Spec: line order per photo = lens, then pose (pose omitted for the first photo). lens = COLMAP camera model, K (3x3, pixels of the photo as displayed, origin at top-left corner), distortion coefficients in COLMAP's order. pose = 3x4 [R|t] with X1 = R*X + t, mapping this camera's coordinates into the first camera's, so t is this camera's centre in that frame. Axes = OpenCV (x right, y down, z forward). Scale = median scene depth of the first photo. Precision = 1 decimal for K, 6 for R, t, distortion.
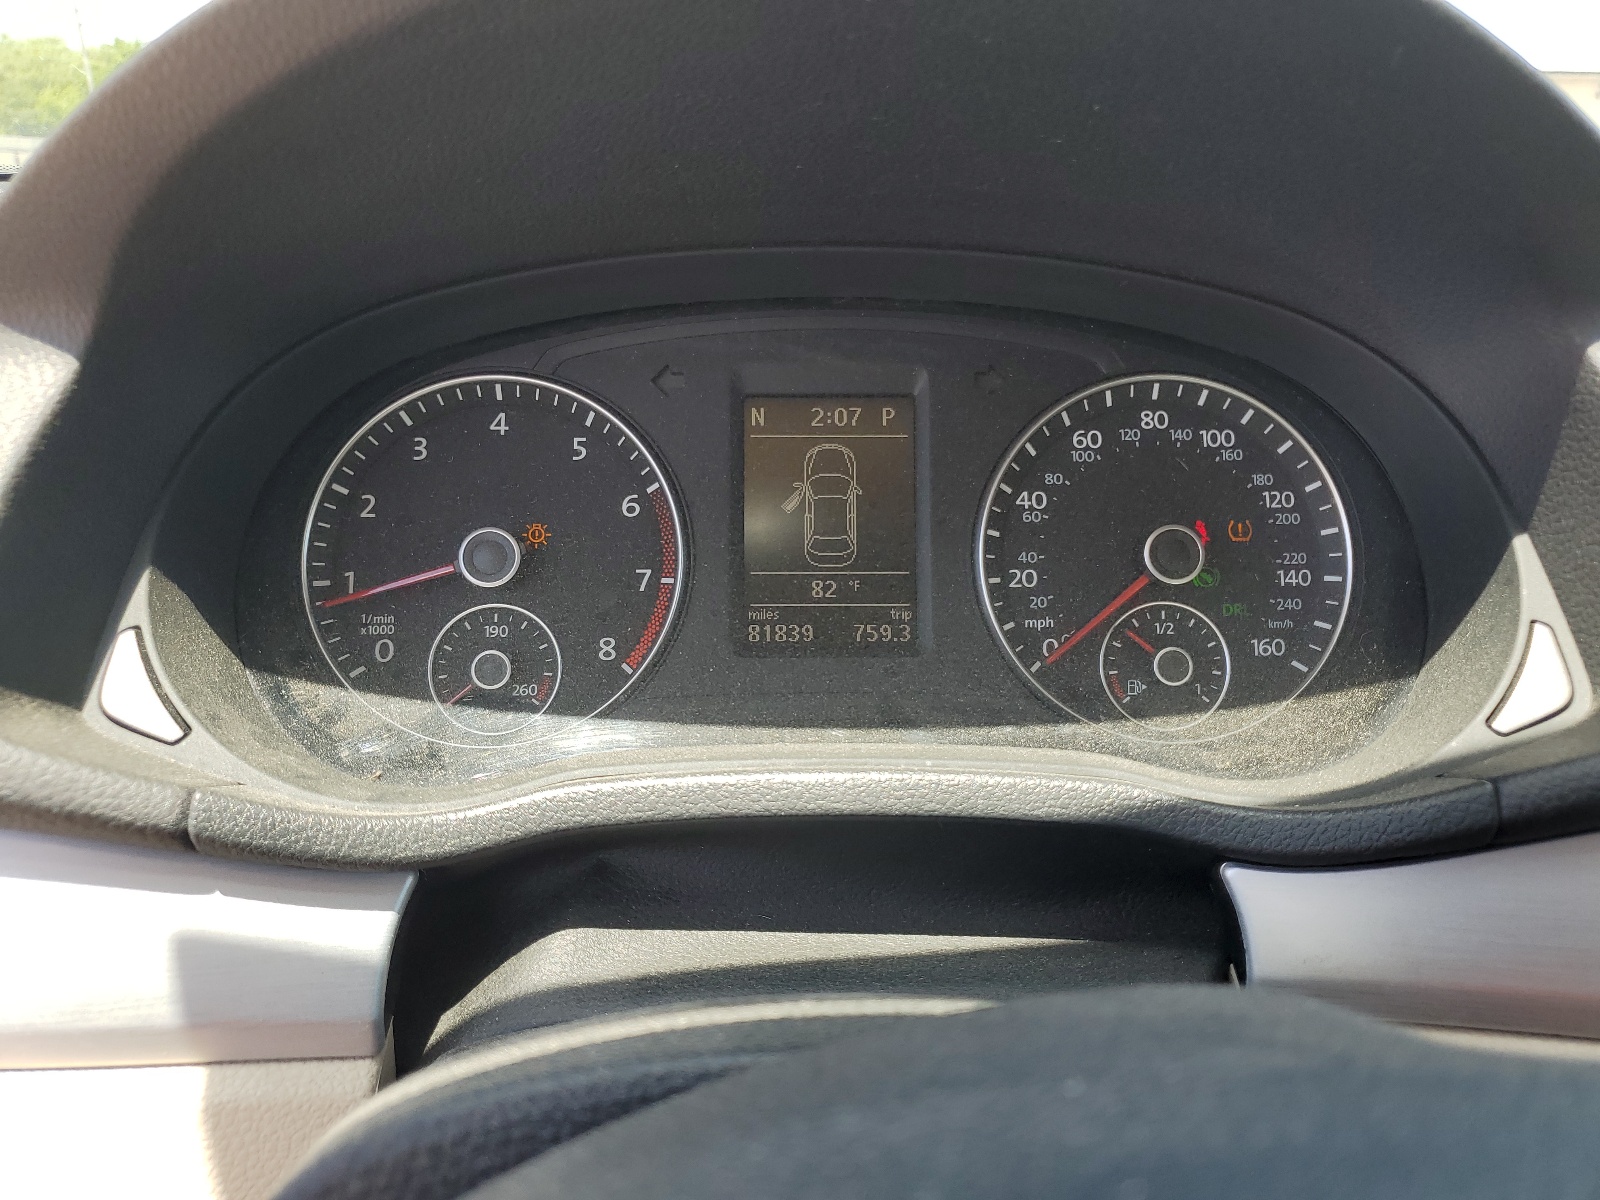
lens RADIAL K [[1205.9, 0, 799.1], [0, 1205.9, 596.8], [0, 0, 1]] dist [-0.008816, -0.002537]
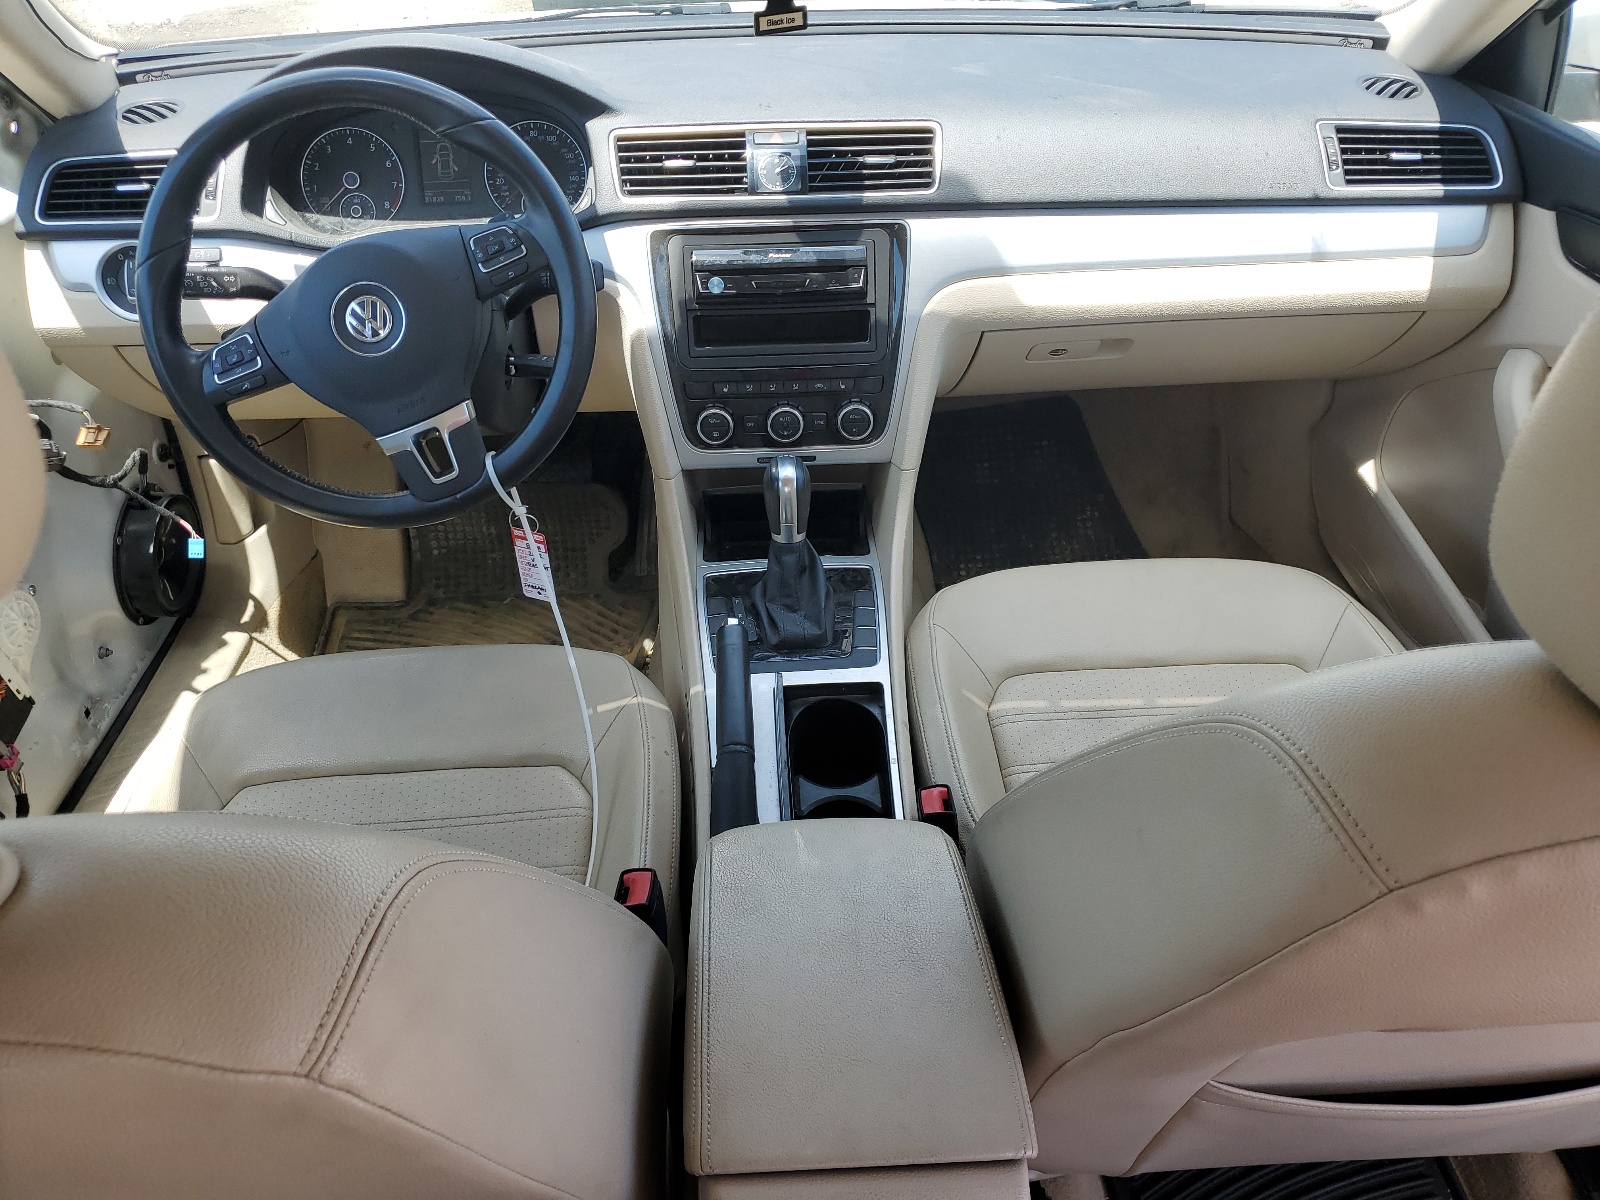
lens RADIAL K [[1205.9, 0, 802.4], [0, 1205.9, 599.9], [0, 0, 1]] dist [-0.008816, -0.002537]
pose [[0.999225, -0.036244, 0.015386, 1.037623], [0.029516, 0.948114, 0.316559, 0.062552], [-0.026061, -0.315859, 0.948448, -2.992208]]
